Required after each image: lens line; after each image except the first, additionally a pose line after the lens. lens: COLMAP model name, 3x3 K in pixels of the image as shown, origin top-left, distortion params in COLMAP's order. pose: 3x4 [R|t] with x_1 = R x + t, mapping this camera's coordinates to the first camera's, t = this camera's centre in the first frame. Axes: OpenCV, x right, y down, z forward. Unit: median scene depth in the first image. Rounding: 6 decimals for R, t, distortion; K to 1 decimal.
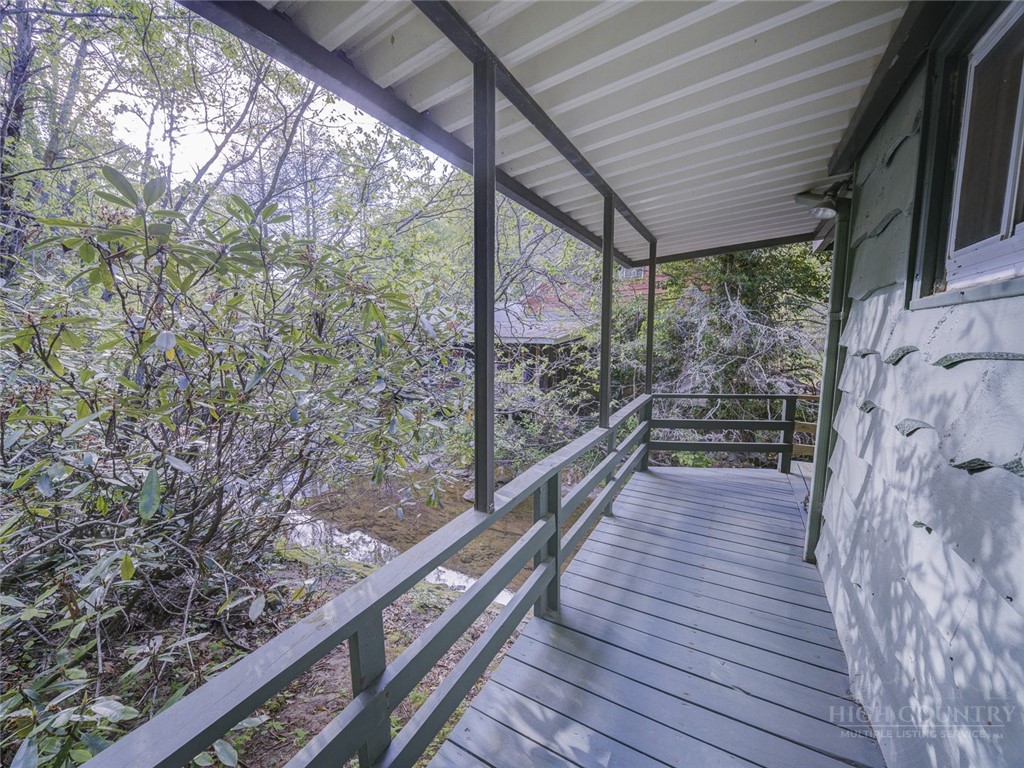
lens RADIAL K [[455.0, 0, 493.7], [0, 455.0, 373.4], [0, 0, 1]] dist [0.016090, -0.012127]
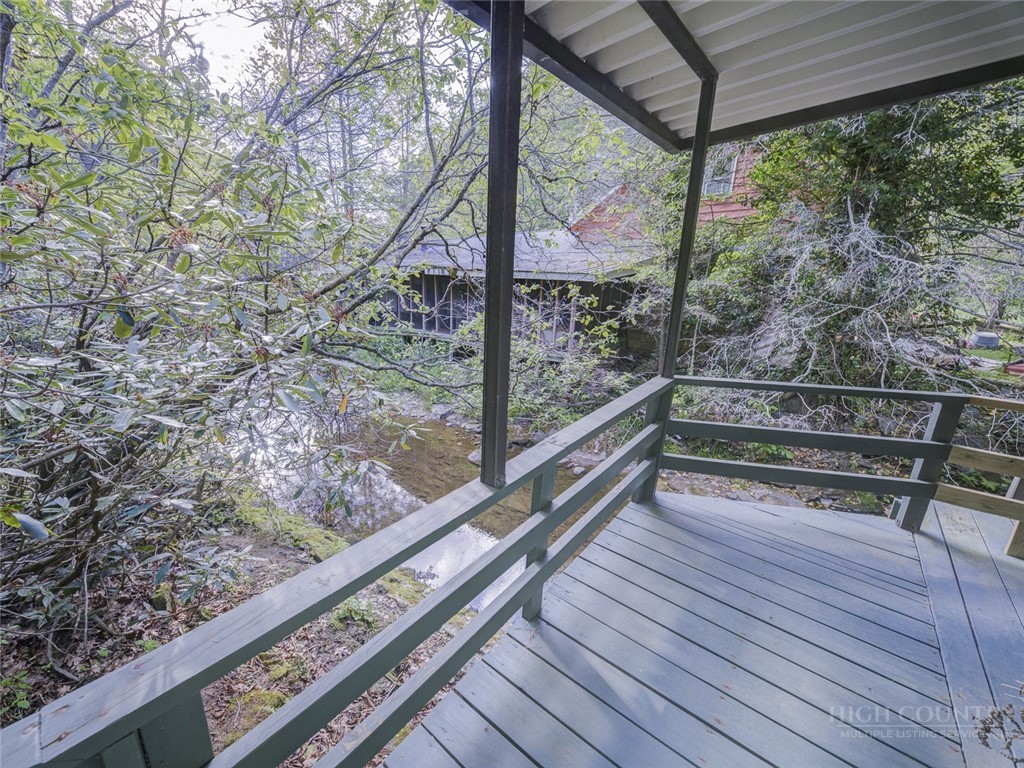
lens RADIAL K [[409.8, 0, 512.0], [0, 409.8, 384.0], [0, 0, 1]] dist [0.024592, -0.017077]
pose [[0.983911, 0.066167, -0.165952, 0.131814], [-0.034055, 0.981318, 0.189352, -0.020779], [0.175381, -0.180654, 0.967784, 0.261765]]
